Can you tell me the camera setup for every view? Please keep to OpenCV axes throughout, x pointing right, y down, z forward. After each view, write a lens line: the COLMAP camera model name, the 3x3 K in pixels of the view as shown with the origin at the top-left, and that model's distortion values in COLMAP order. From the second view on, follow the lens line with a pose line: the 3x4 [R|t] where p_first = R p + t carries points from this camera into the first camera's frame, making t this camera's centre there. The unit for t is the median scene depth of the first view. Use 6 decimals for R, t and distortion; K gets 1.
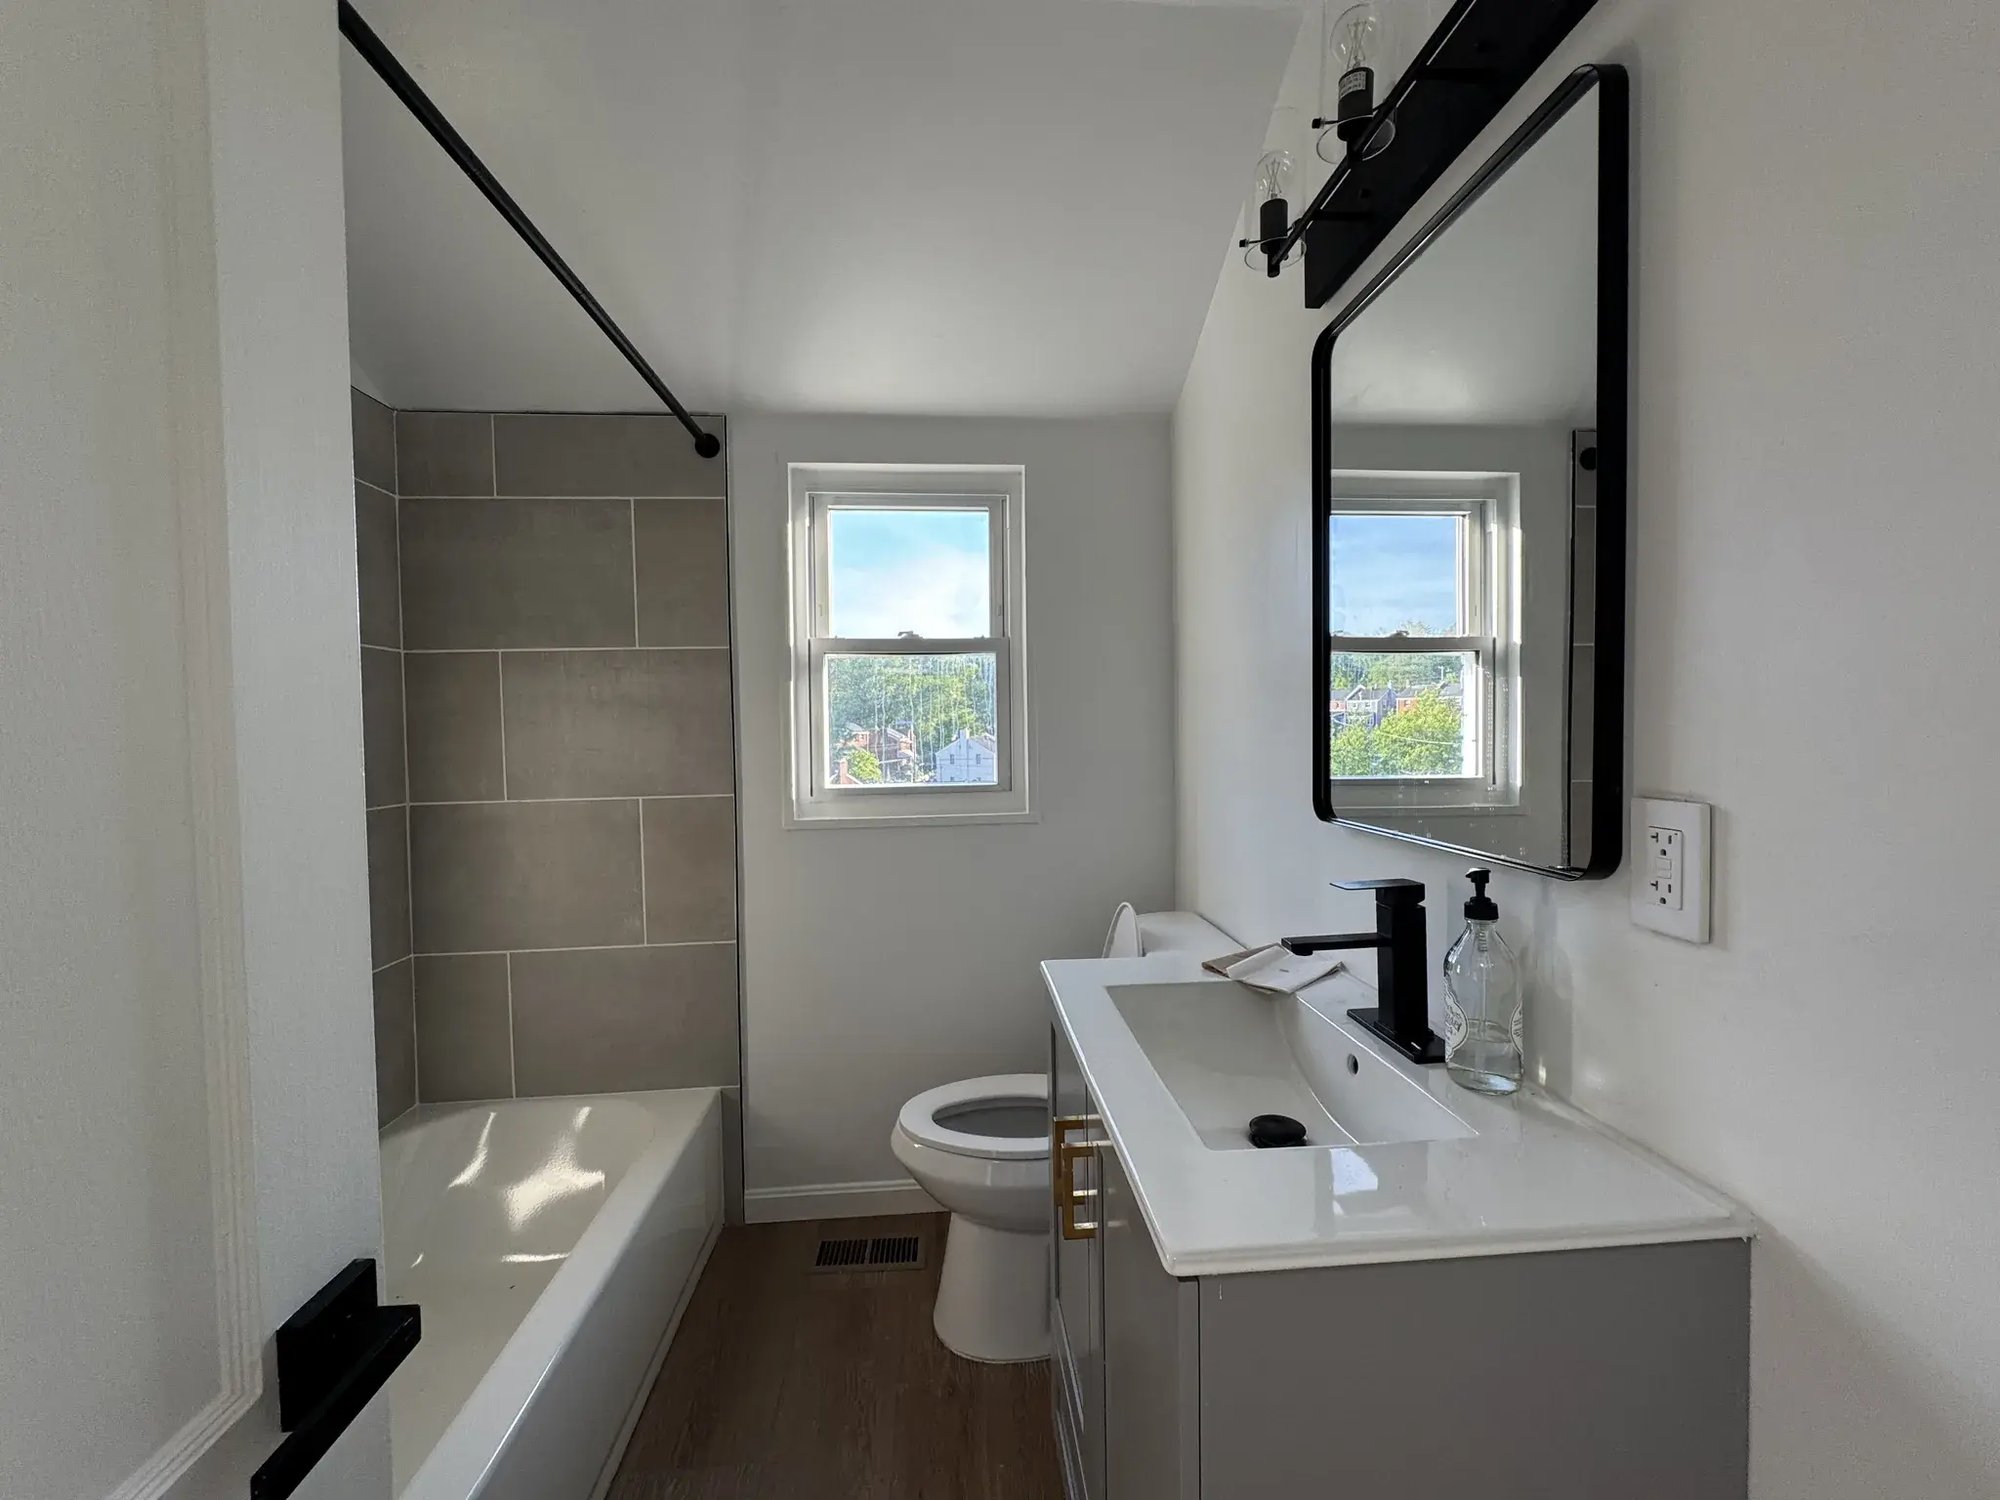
lens RADIAL K [[804.6, 0, 1003.0], [0, 804.6, 745.8], [0, 0, 1]] dist [0.002347, 0.000638]
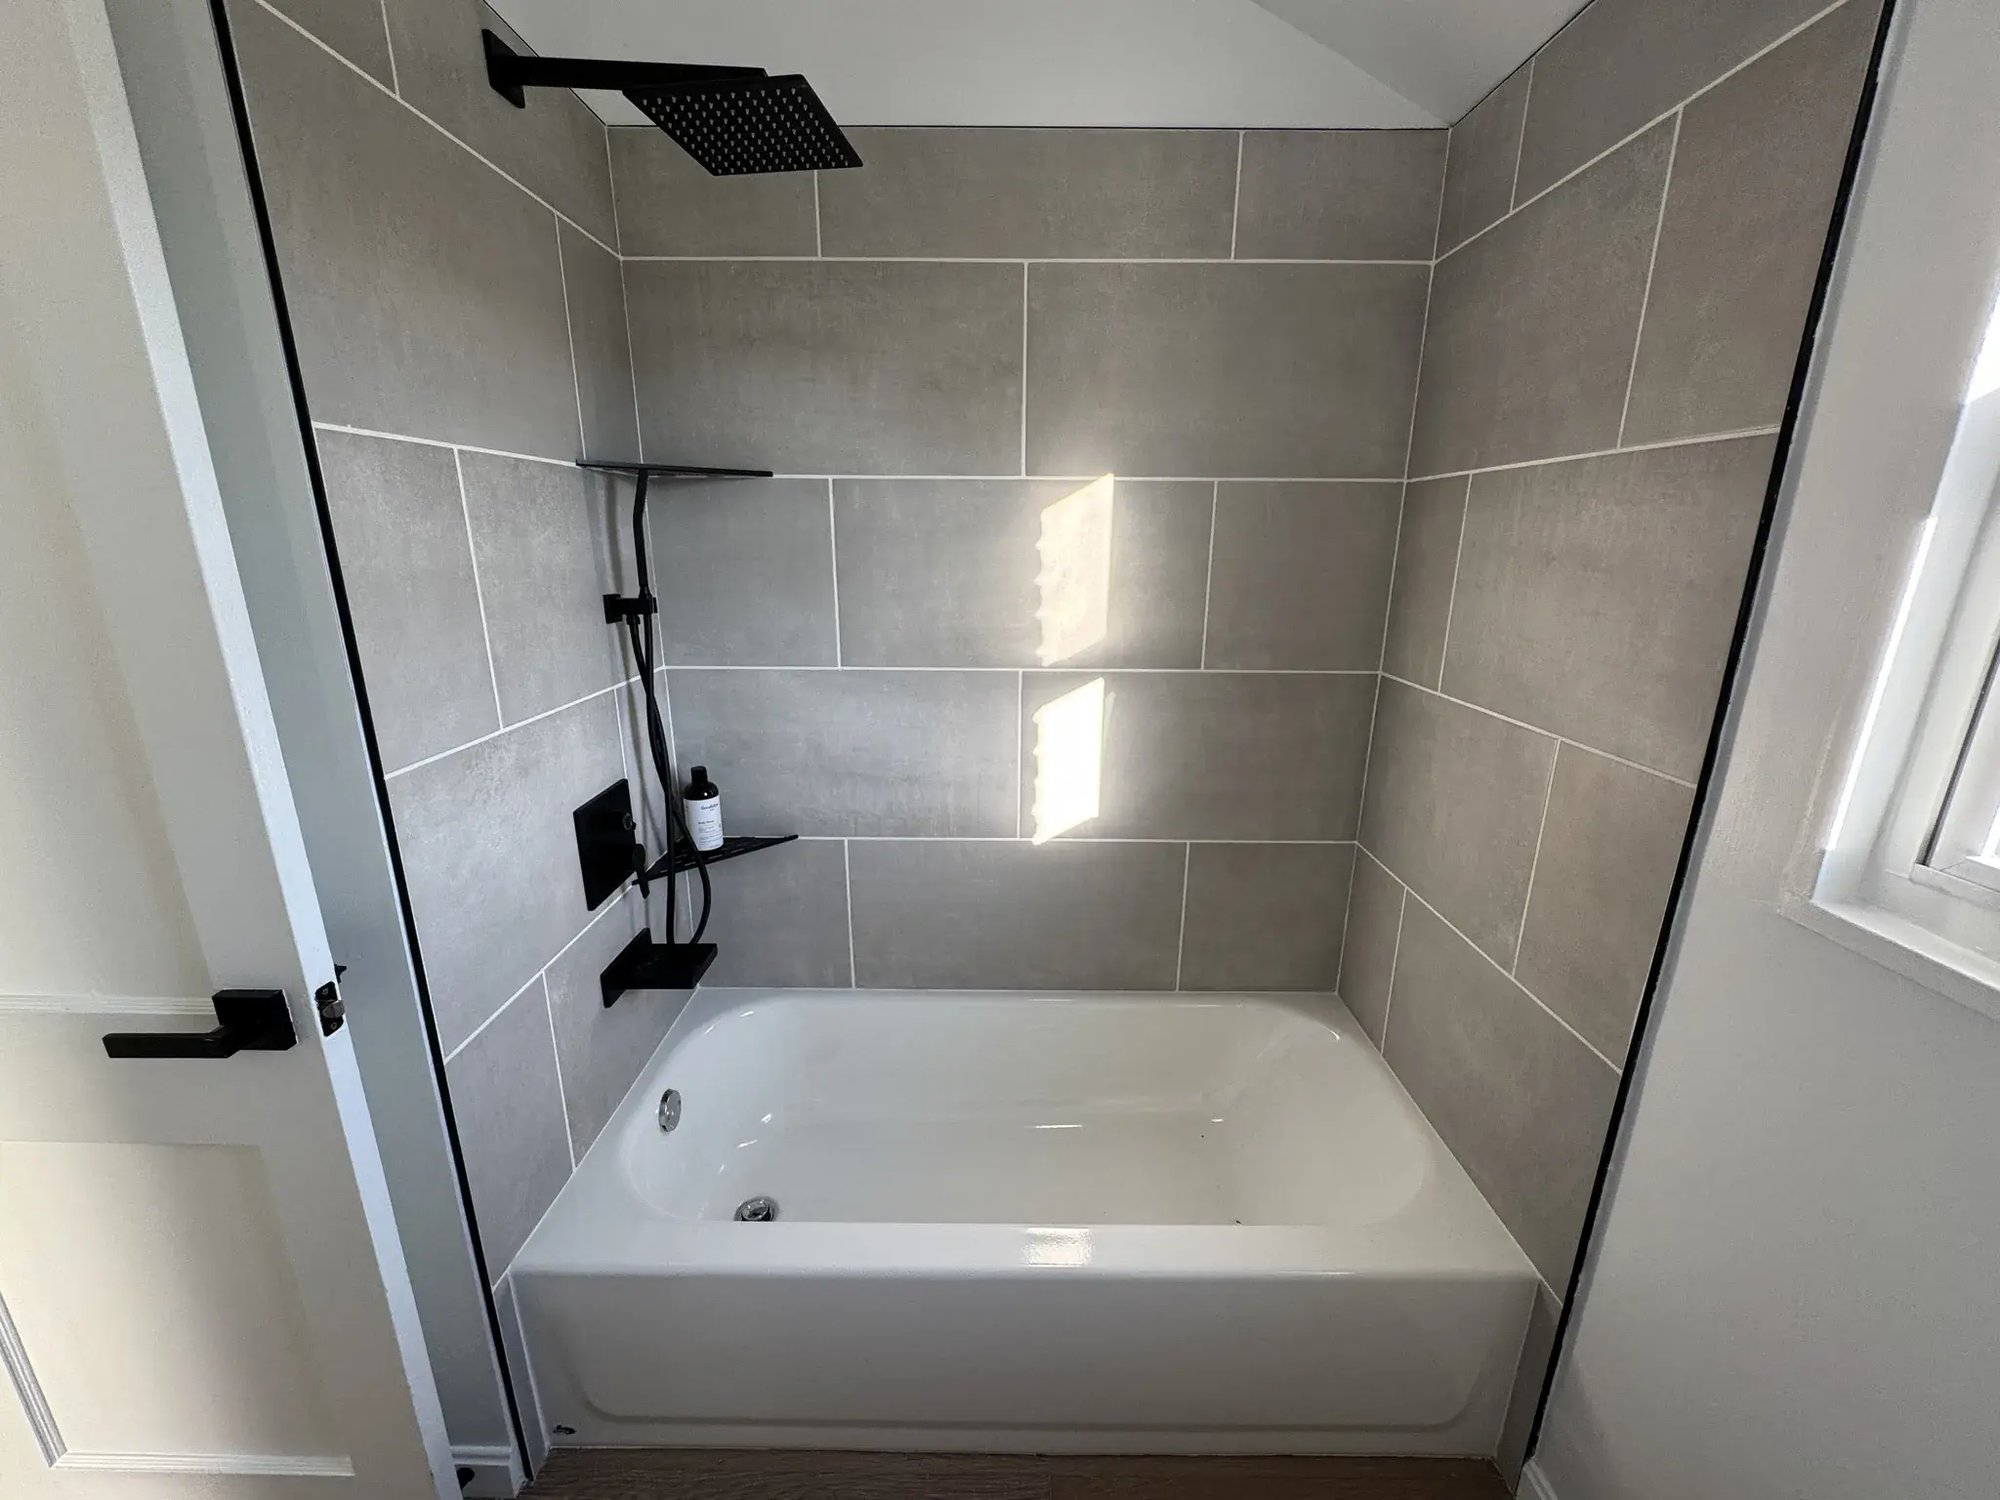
lens RADIAL K [[804.6, 0, 998.2], [0, 804.6, 755.6], [0, 0, 1]] dist [0.002347, 0.000638]
pose [[-0.084850, 0.280528, -0.956088, 0.116429], [-0.026272, 0.958585, 0.283592, -0.071357], [0.996047, 0.049181, -0.073966, 0.659896]]
